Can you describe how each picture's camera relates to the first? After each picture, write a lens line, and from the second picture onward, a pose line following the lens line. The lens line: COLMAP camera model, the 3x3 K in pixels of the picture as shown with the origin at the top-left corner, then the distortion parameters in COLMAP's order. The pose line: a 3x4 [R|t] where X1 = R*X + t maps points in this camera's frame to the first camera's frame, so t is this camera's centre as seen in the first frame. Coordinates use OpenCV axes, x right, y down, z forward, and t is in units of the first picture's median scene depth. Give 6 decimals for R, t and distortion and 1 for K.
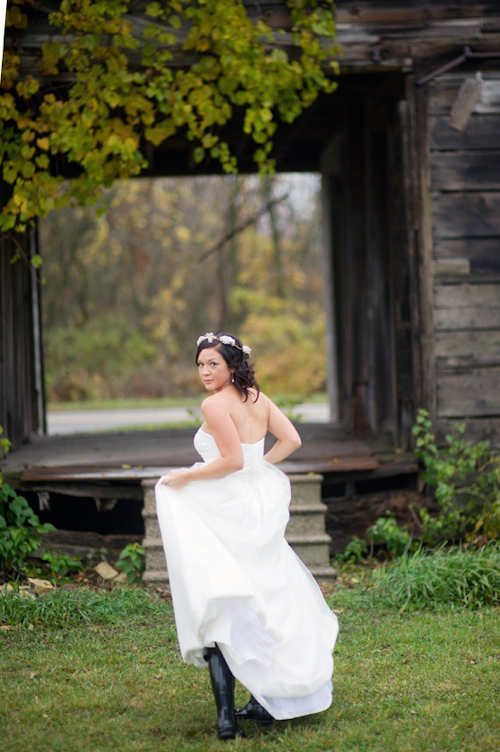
lens RADIAL K [[1852.2, 0, 250.0], [0, 1852.2, 376.0], [0, 0, 1]] dist [-0.056895, -0.138537]
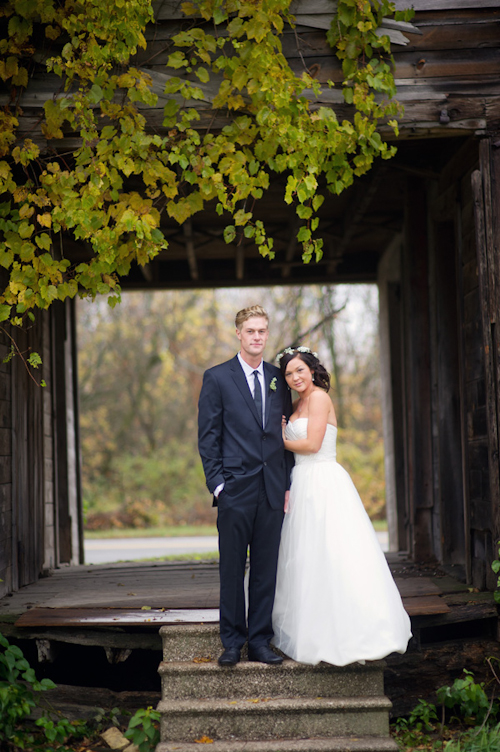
lens RADIAL K [[1771.8, 0, 235.5], [0, 1771.8, 375.9], [0, 0, 1]] dist [0.030821, -0.408490]
pose [[0.999076, -0.000731, -0.042970, 0.008677], [-0.002364, 0.997406, -0.071942, 0.001883], [0.042911, 0.071977, 0.996483, 0.208984]]
